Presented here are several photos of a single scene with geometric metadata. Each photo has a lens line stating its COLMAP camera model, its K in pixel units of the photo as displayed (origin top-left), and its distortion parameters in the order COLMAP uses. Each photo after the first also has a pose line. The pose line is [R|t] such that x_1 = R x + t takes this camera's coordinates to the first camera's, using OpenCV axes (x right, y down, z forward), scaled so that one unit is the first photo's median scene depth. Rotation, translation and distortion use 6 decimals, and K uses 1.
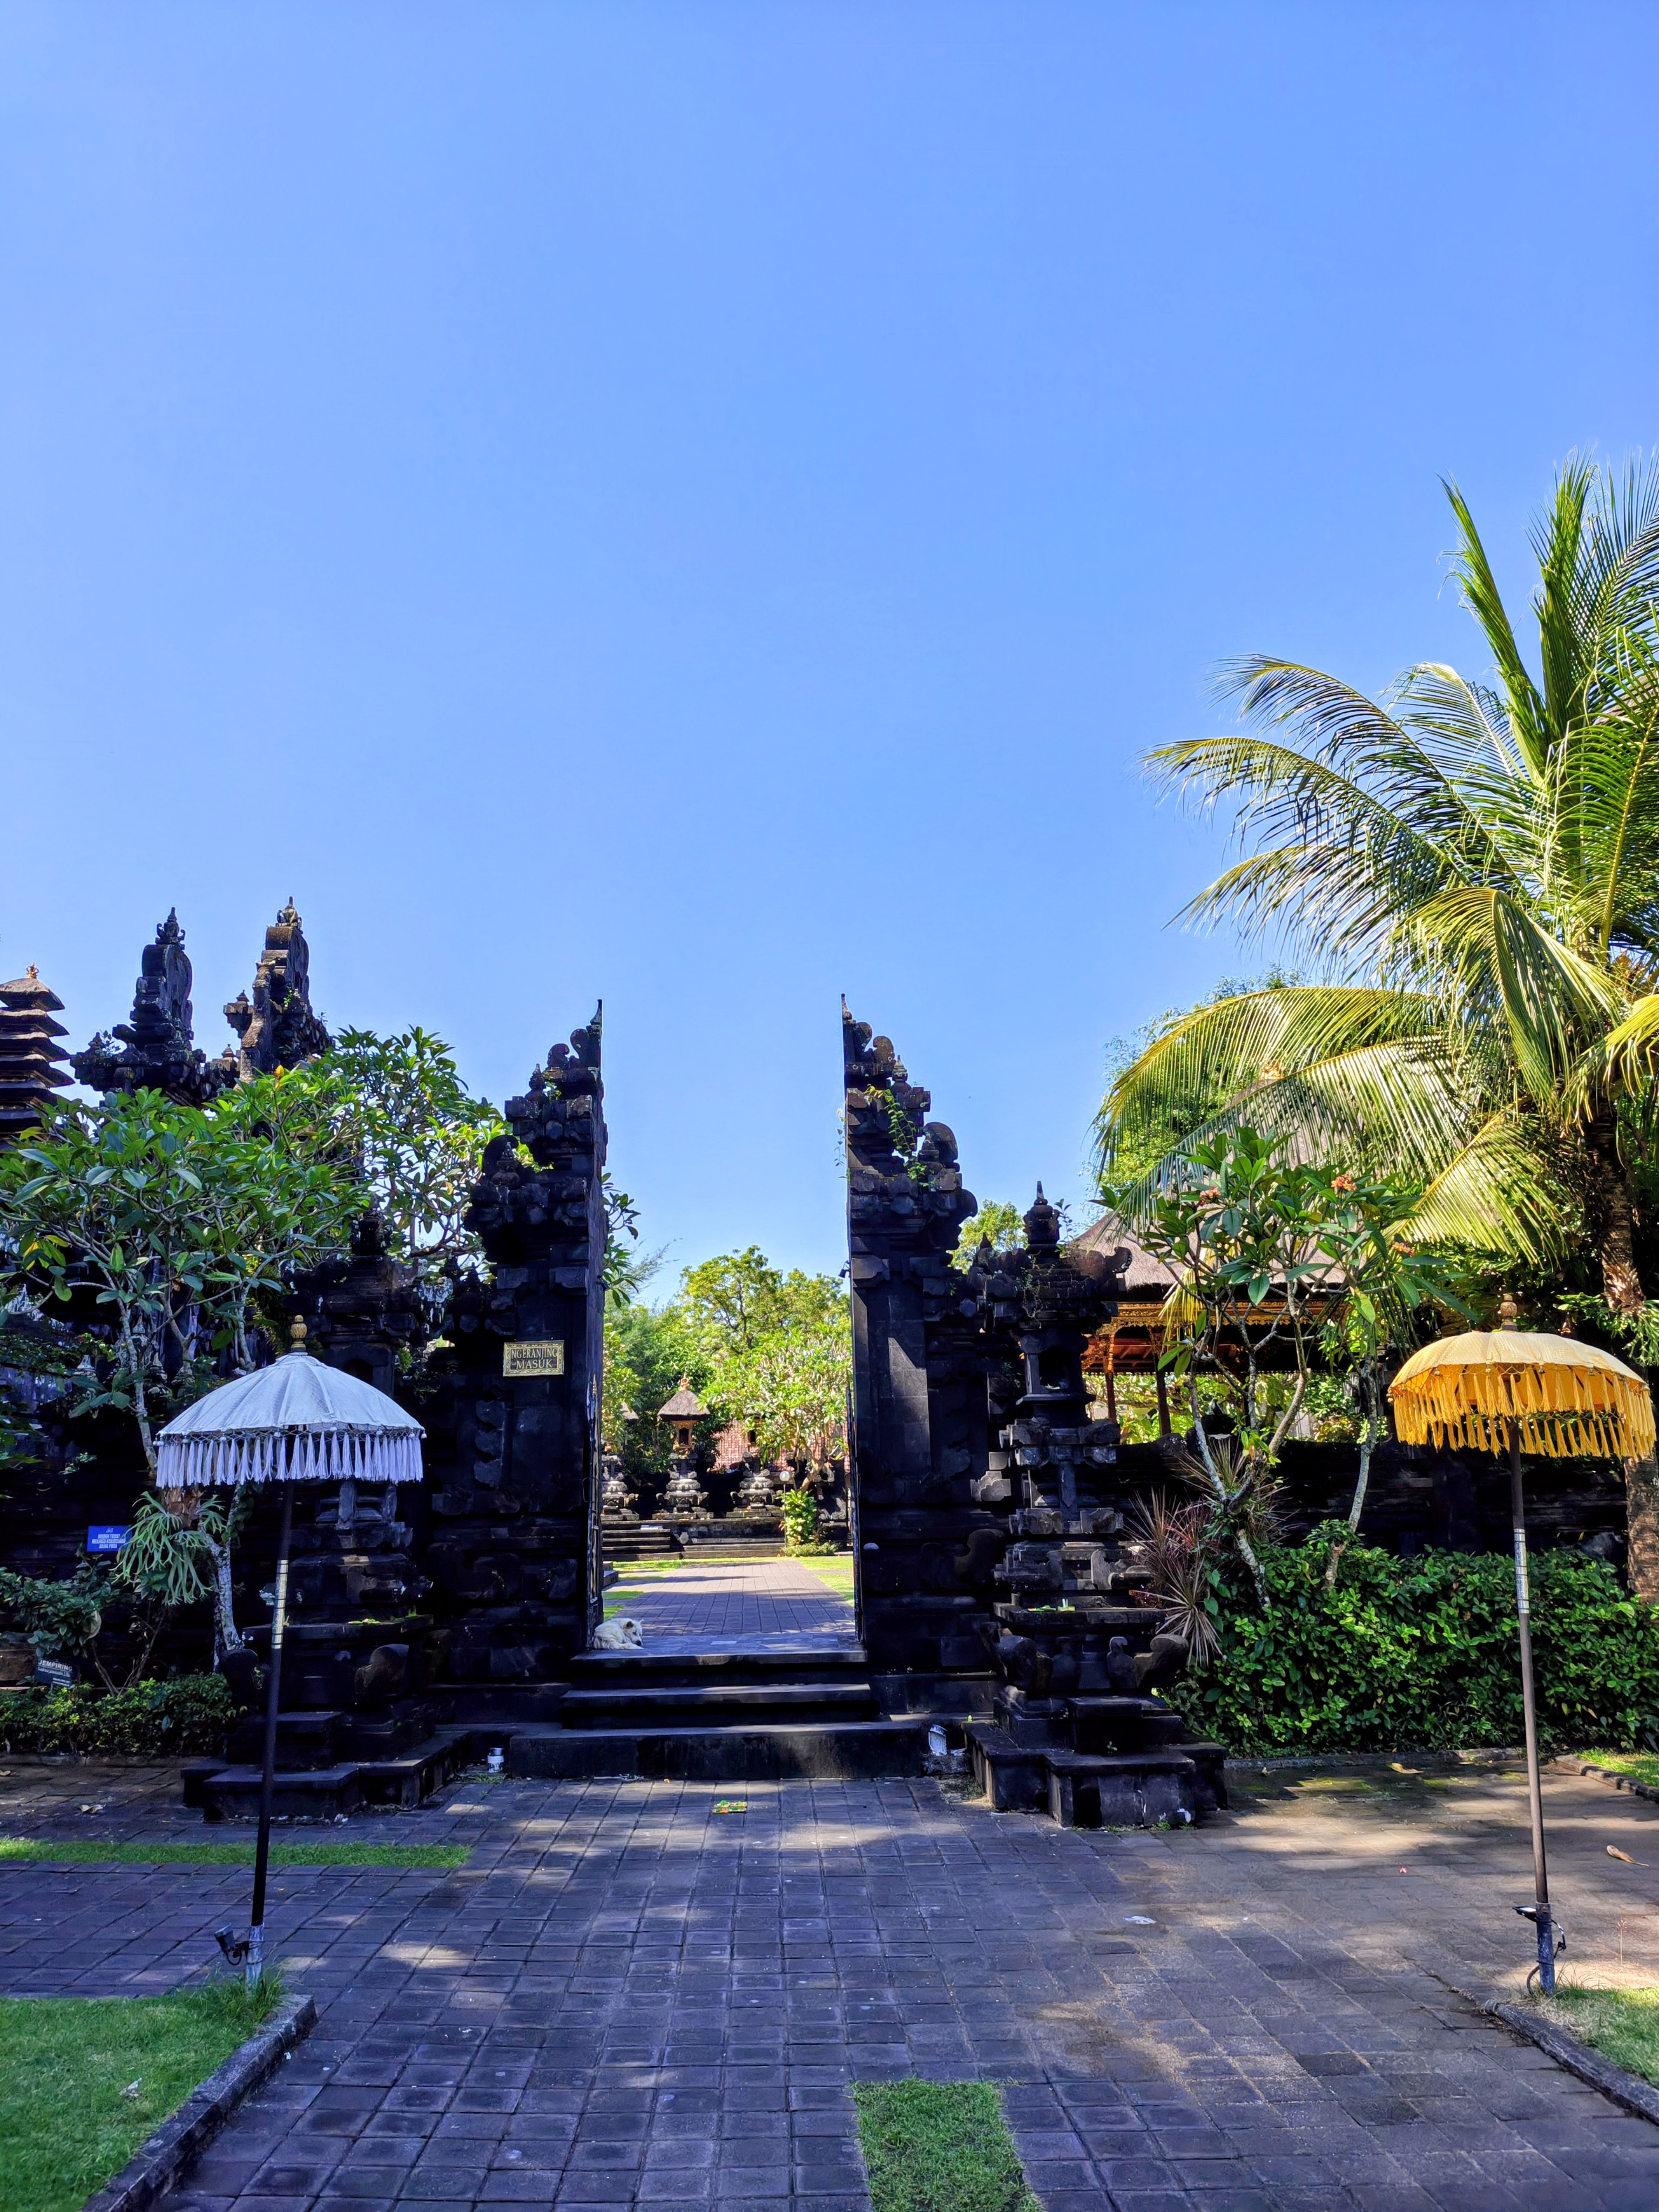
lens RADIAL K [[1537.2, 0, 799.6], [0, 1537.2, 1066.9], [0, 0, 1]] dist [0.082713, -0.165224]
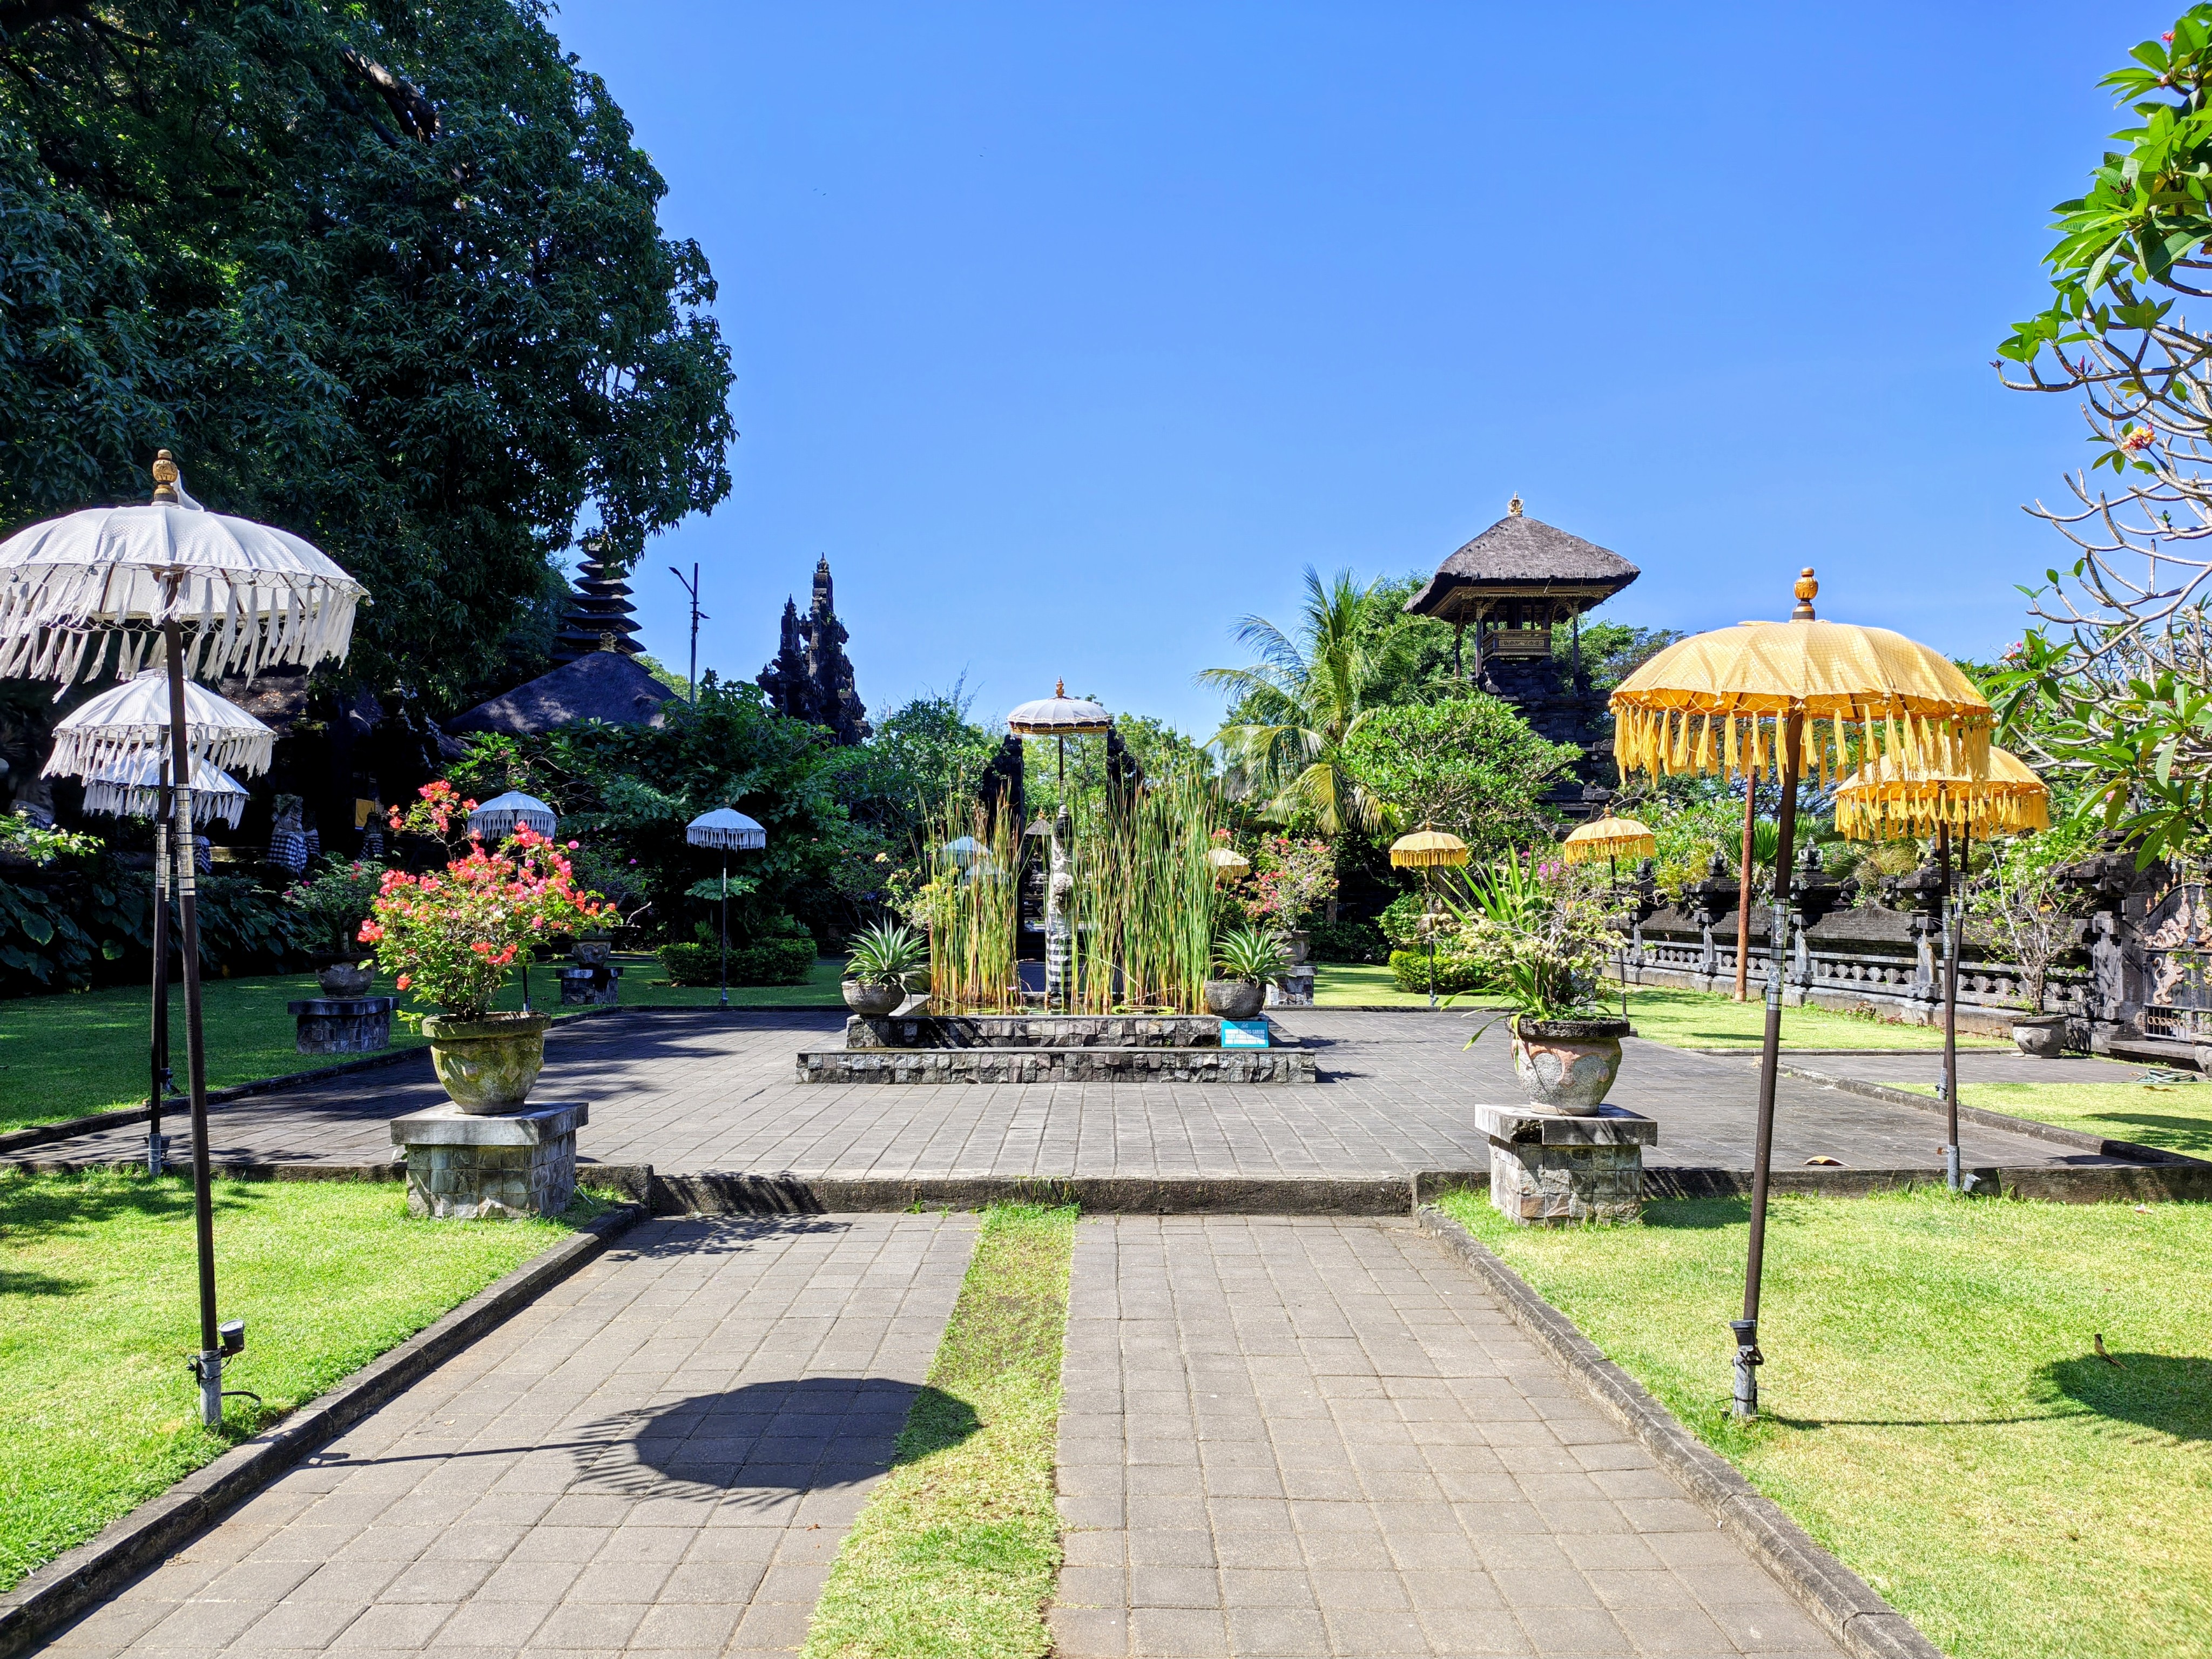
lens RADIAL K [[1539.6, 0, 1099.0], [0, 1539.6, 841.0], [0, 0, 1]] dist [0.077645, -0.150430]
pose [[0.999404, 0.021442, -0.027037, 0.101954], [-0.014348, 0.970788, 0.239509, -0.544672], [0.031382, -0.238978, 0.970518, -1.949139]]
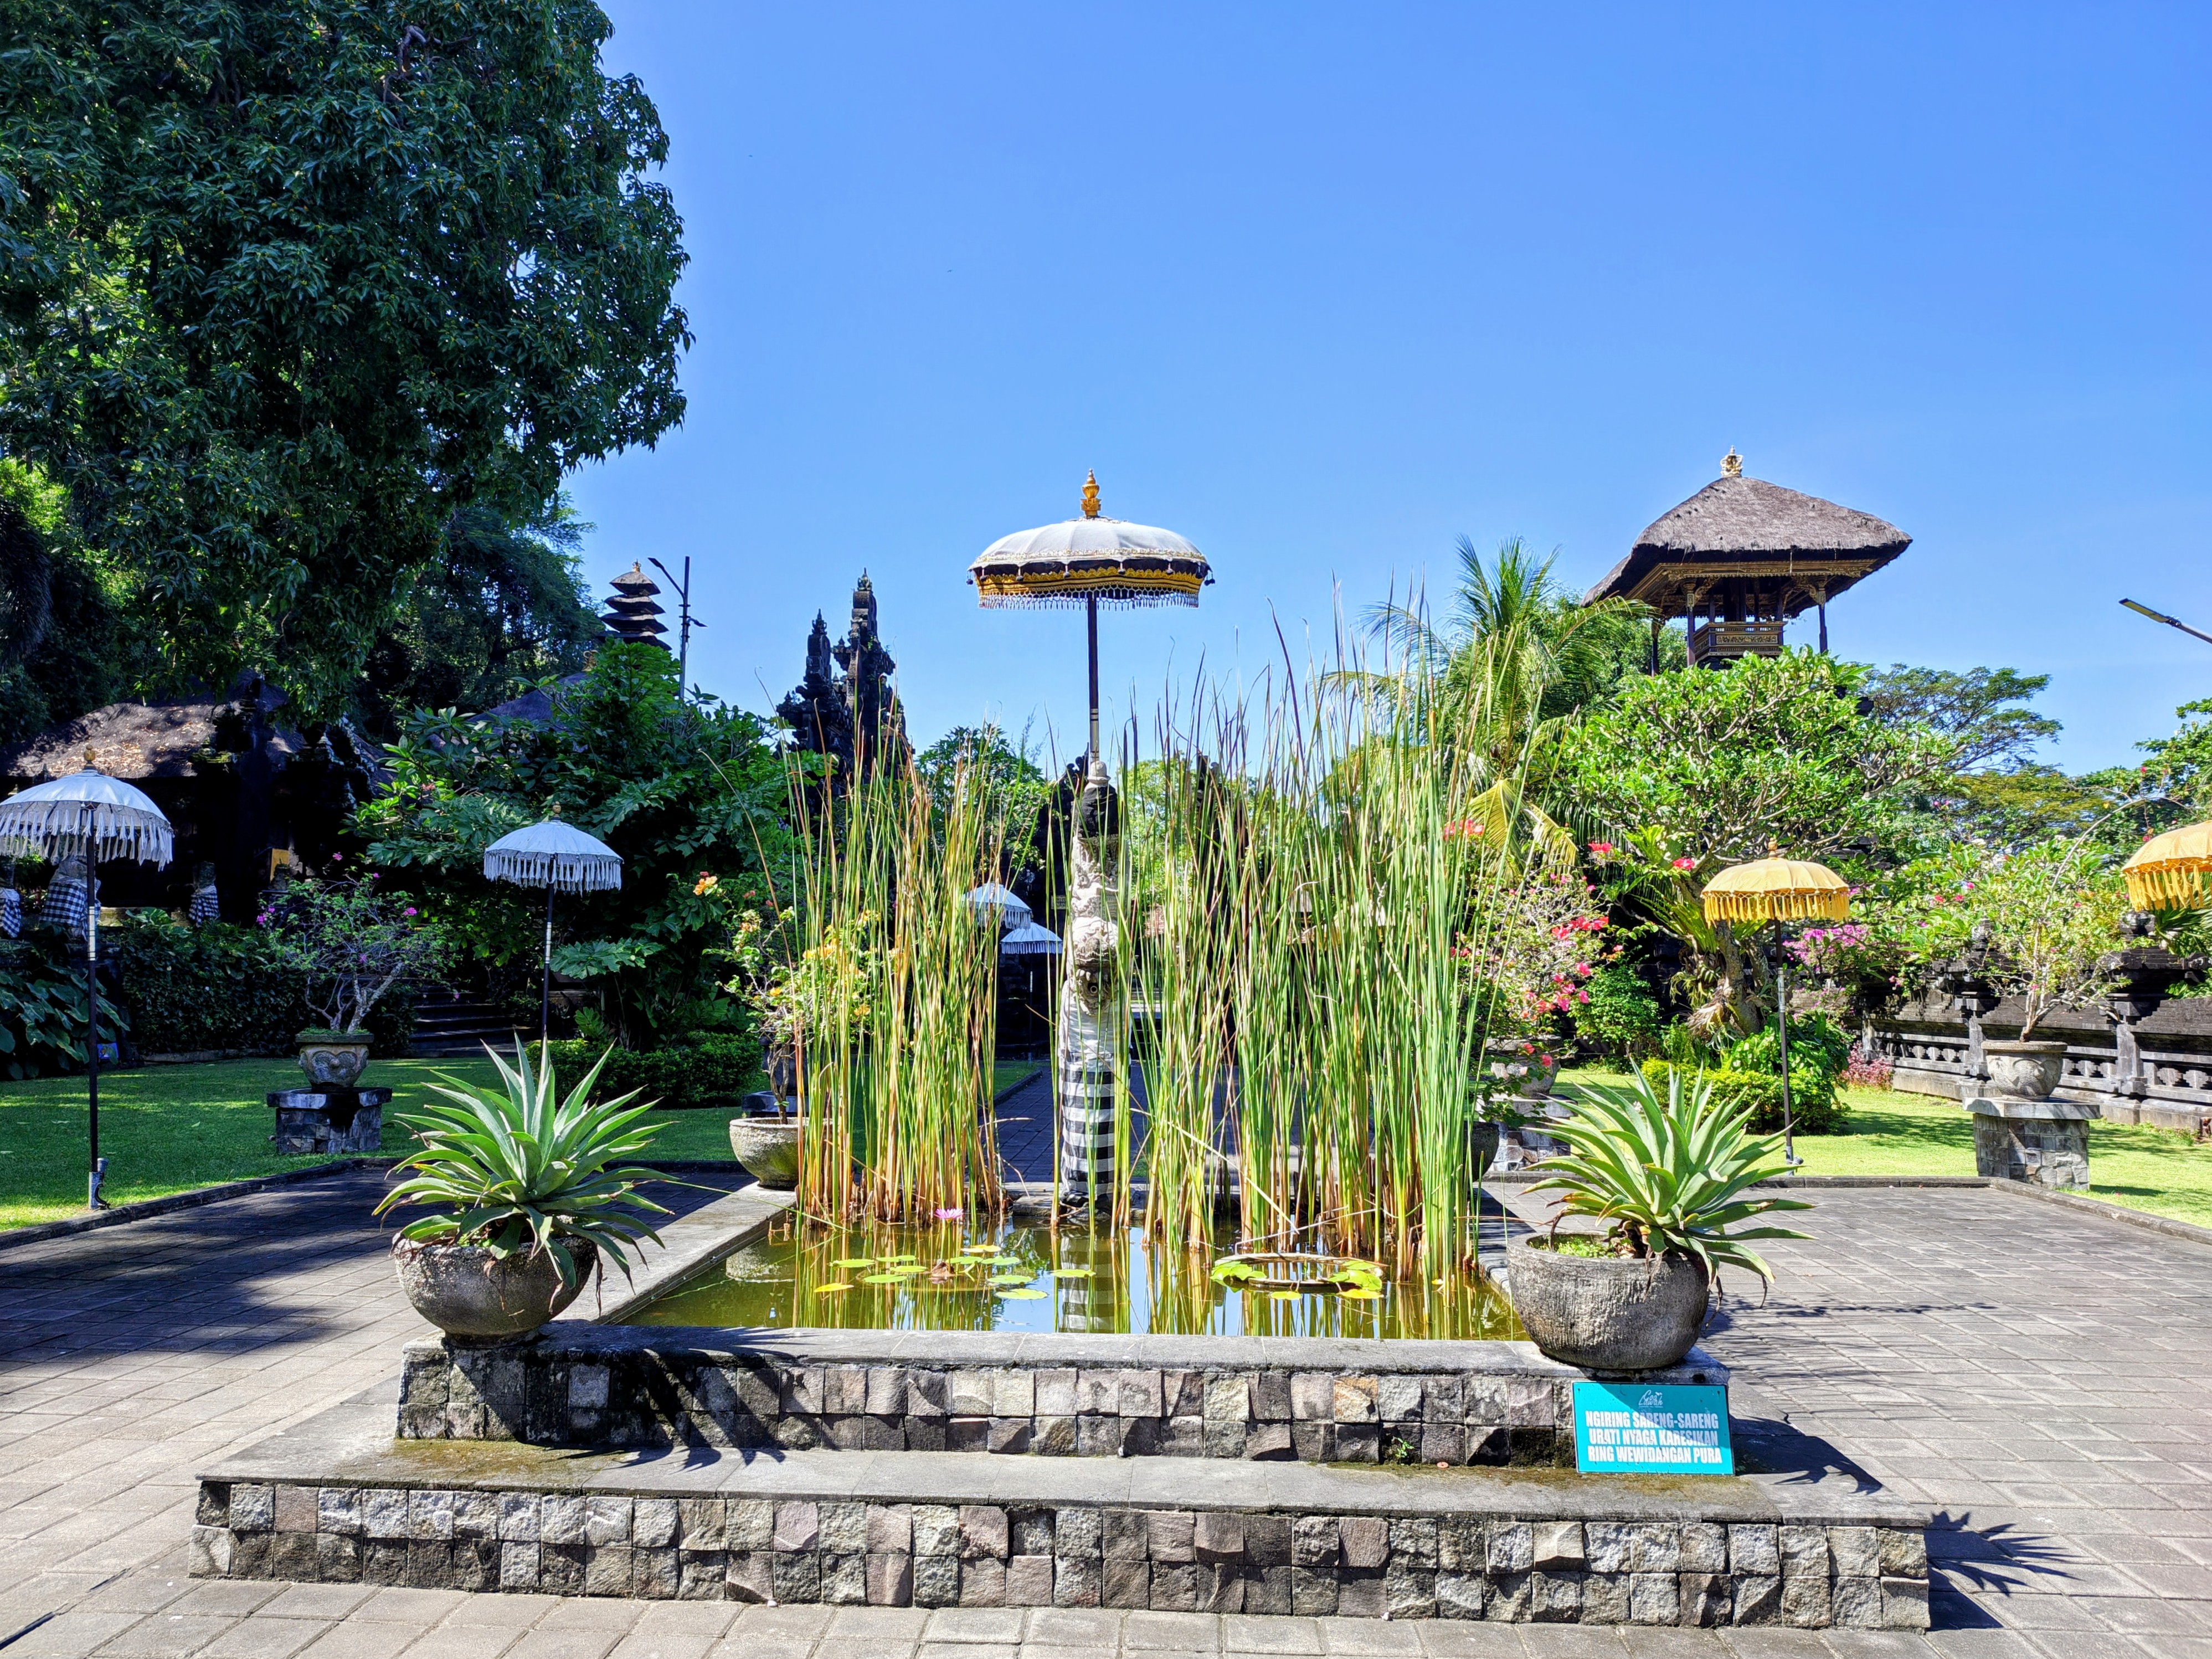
lens RADIAL K [[1569.3, 0, 1099.0], [0, 1569.3, 834.9], [0, 0, 1]] dist [0.074798, -0.148414]
pose [[0.996153, 0.018804, -0.085585, 0.088342], [-0.002217, 0.981799, 0.189908, -0.369526], [0.087598, -0.188987, 0.978065, -1.334851]]
